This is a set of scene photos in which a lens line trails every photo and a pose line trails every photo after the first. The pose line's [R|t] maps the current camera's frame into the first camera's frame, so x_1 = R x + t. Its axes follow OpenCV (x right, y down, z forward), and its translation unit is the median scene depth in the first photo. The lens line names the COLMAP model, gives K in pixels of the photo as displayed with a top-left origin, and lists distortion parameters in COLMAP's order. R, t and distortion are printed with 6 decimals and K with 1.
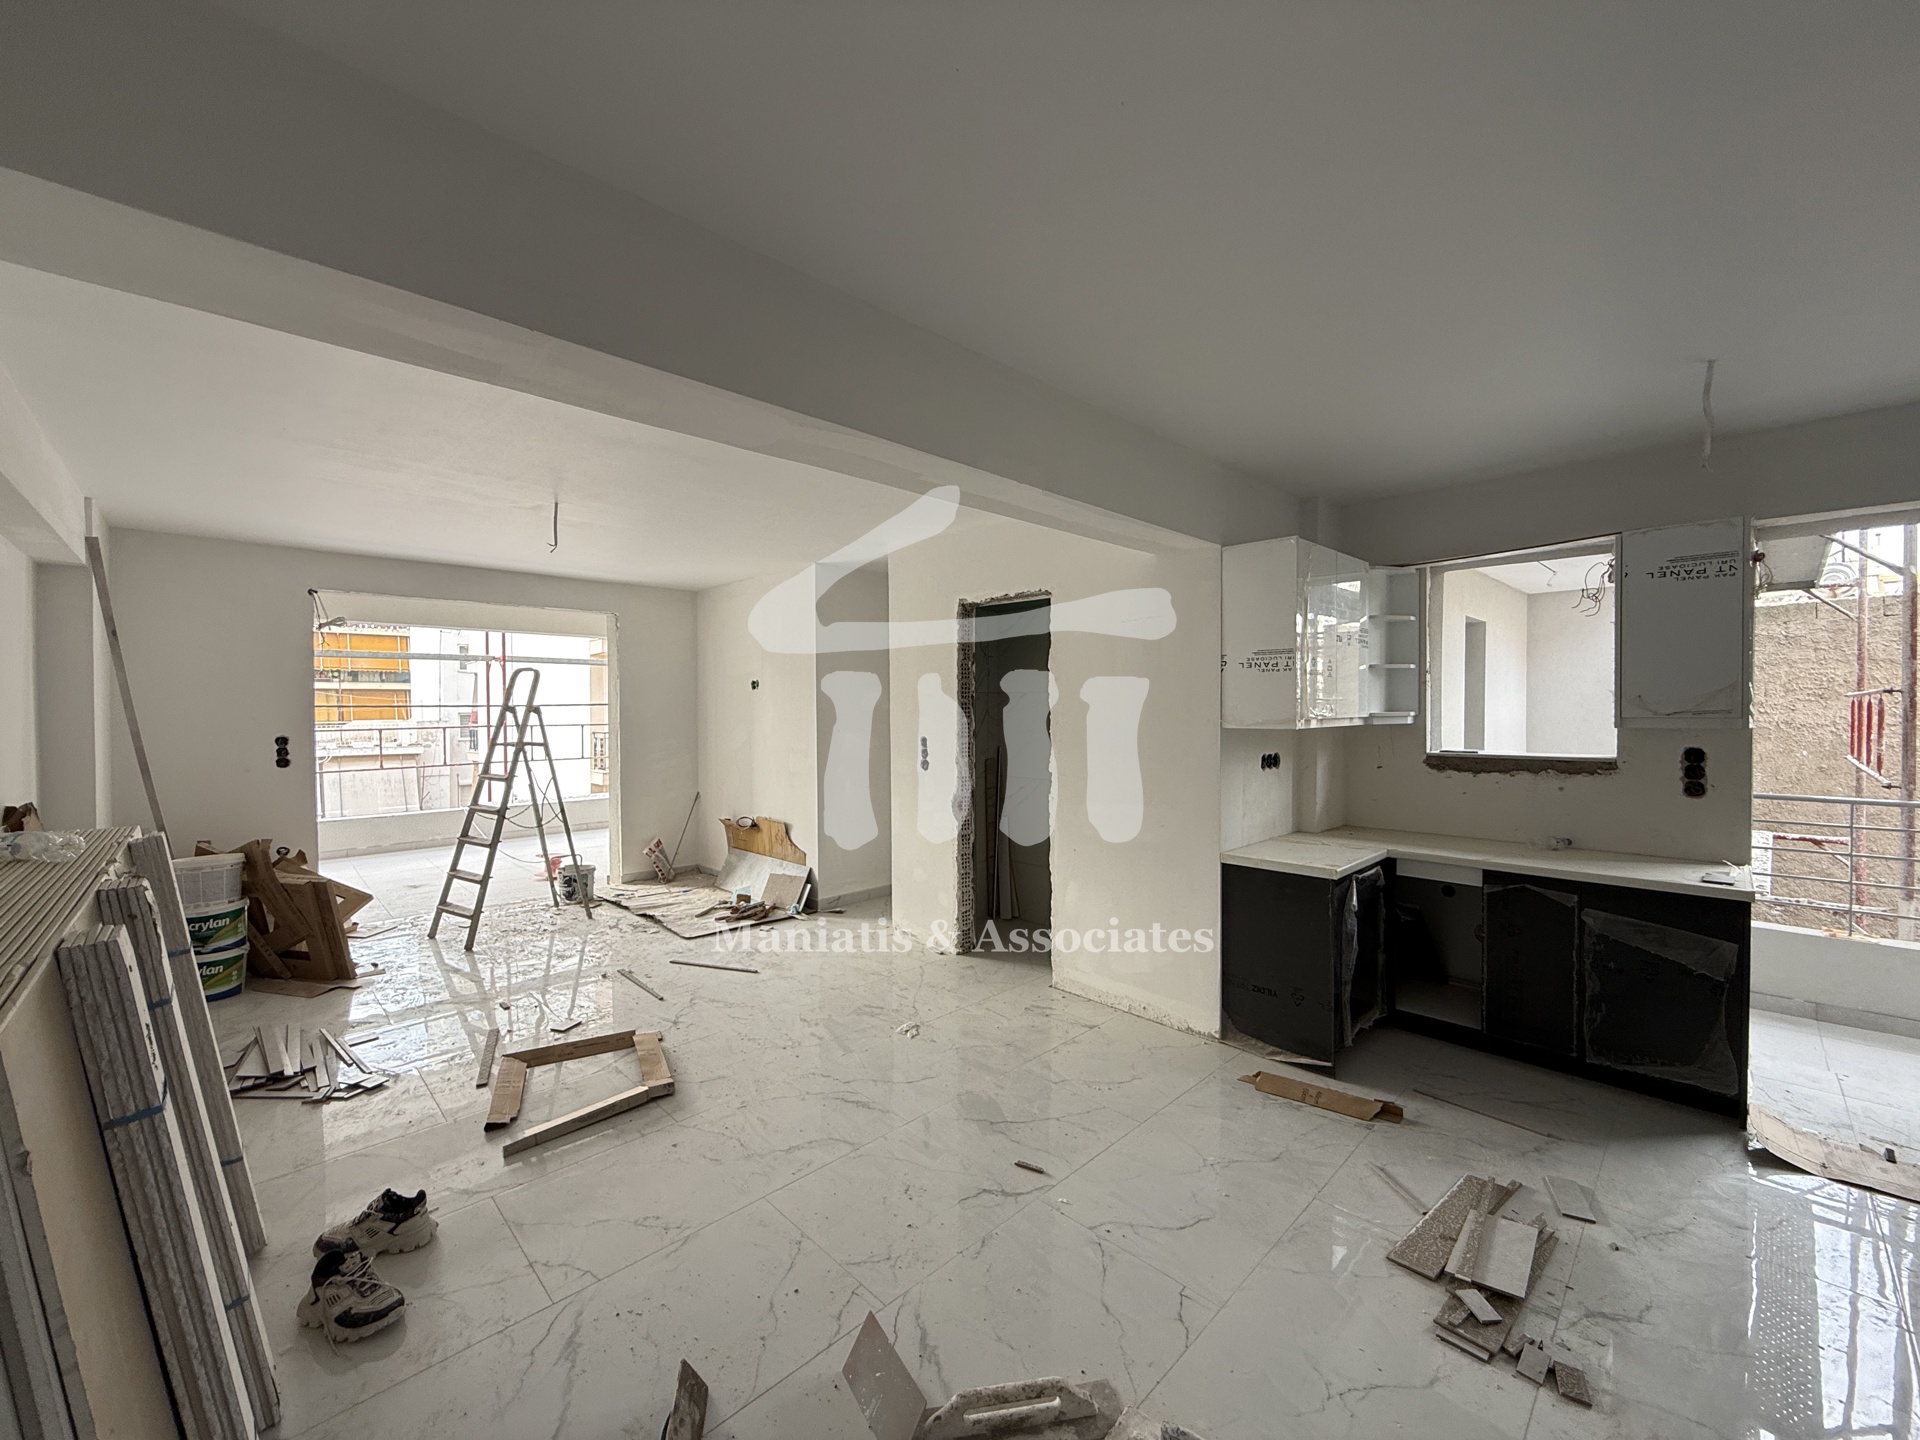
lens RADIAL K [[759.3, 0, 954.2], [0, 759.3, 719.5], [0, 0, 1]] dist [-0.003613, 0.000693]
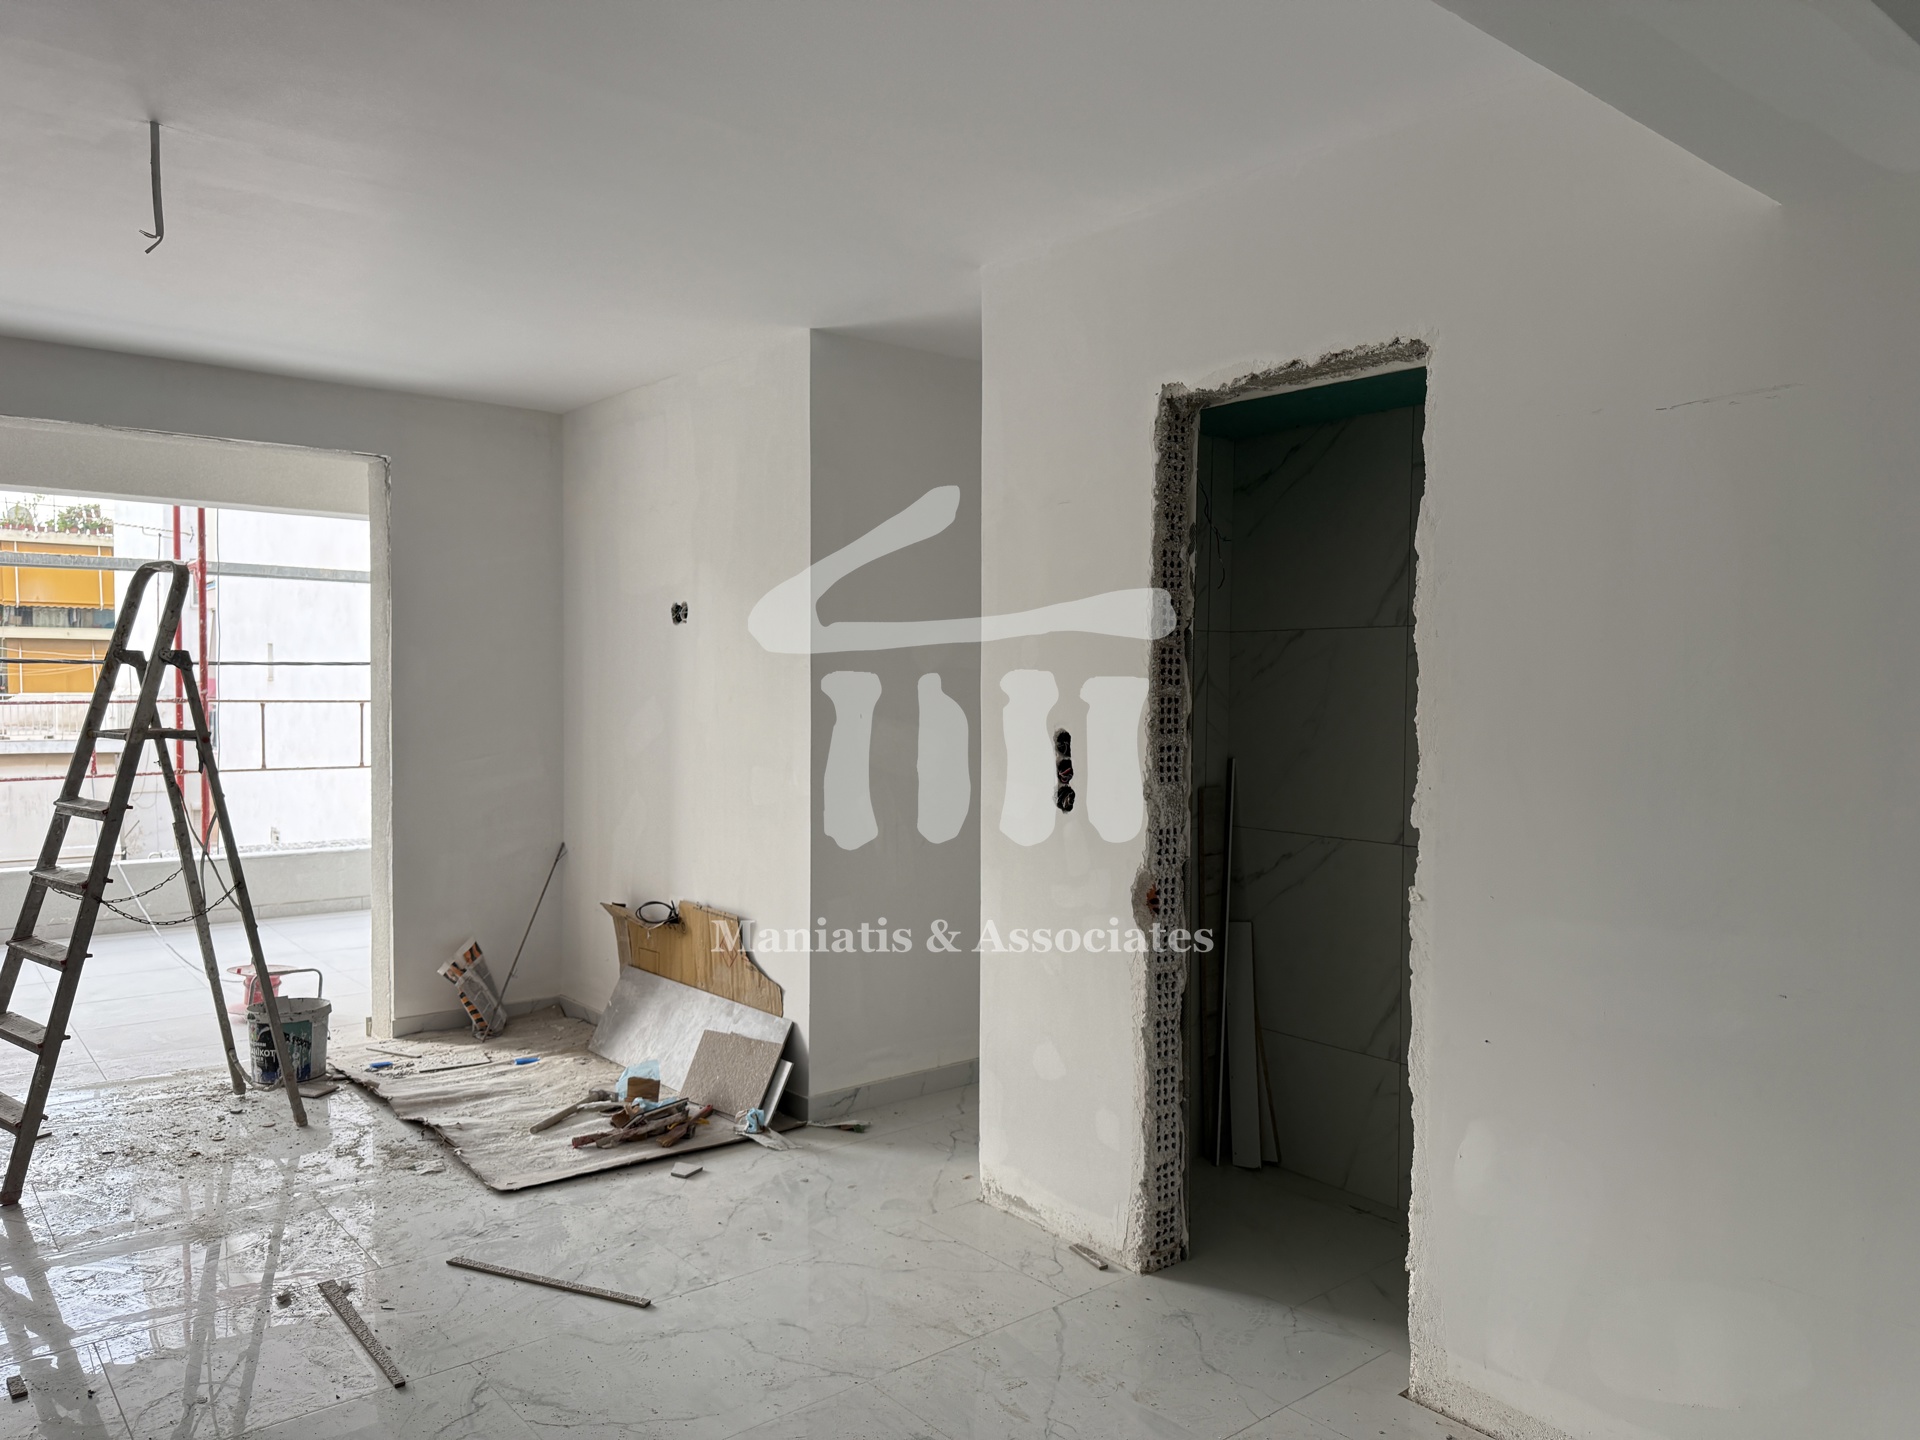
lens RADIAL K [[1345.6, 0, 953.3], [0, 1345.6, 726.0], [0, 0, 1]] dist [0.119950, -0.190158]
pose [[0.996471, 0.015684, -0.082461, -0.034456], [-0.014521, 0.999787, 0.014682, 0.009097], [0.082674, -0.013432, 0.996486, 0.230541]]
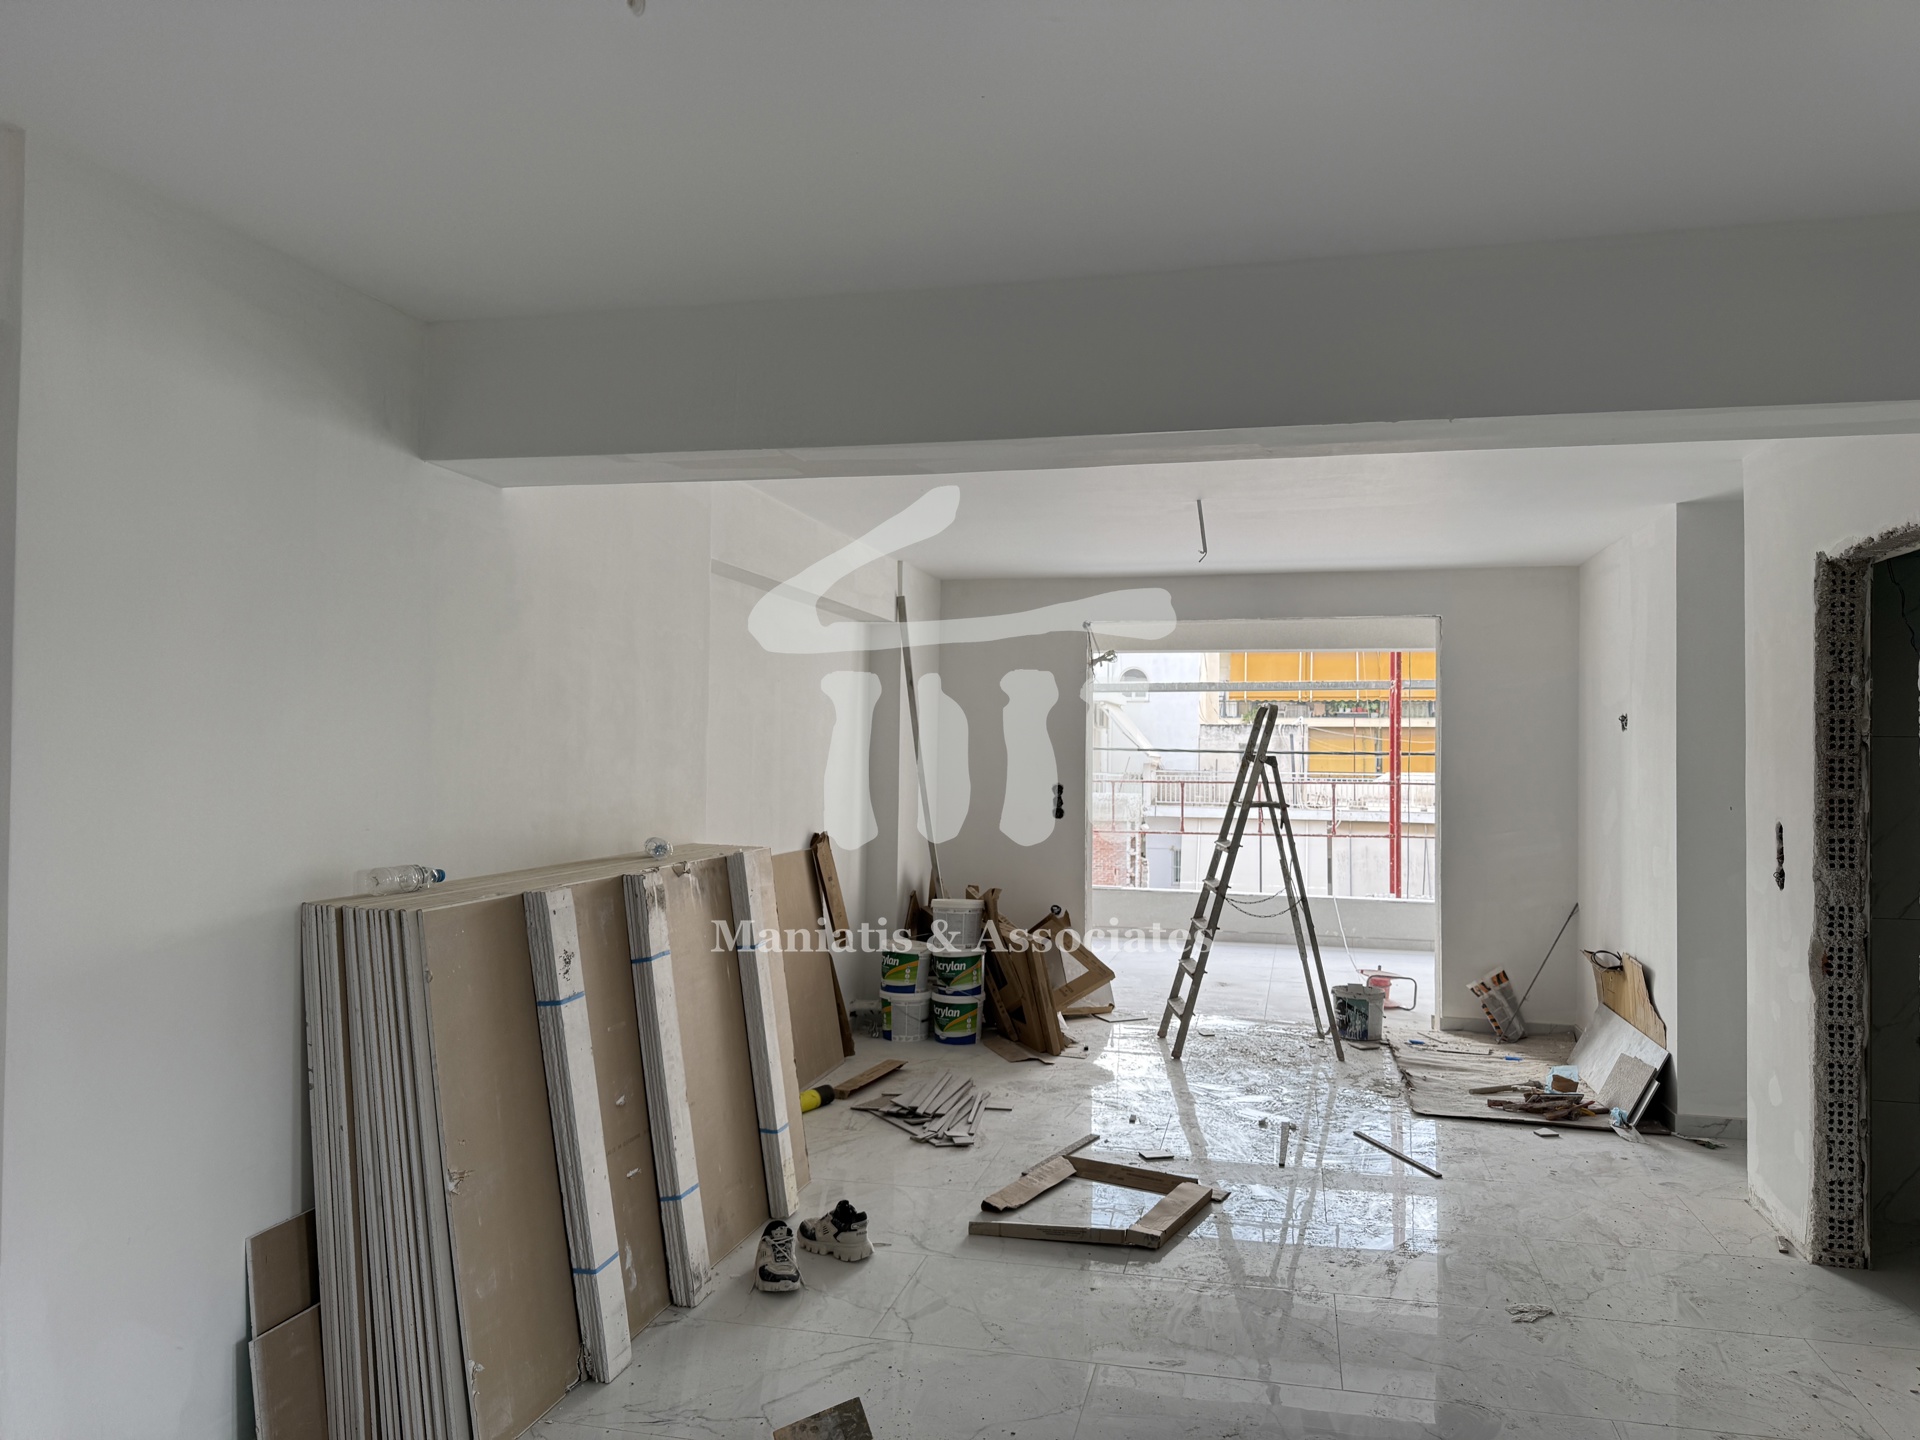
lens RADIAL K [[1334.0, 0, 951.3], [0, 1334.0, 749.4], [0, 0, 1]] dist [0.004455, -0.071474]
pose [[0.526603, 0.012146, -0.850025, 0.366156], [-0.031205, 0.999500, -0.005050, -0.004467], [0.849538, 0.029184, 0.526719, 0.046579]]
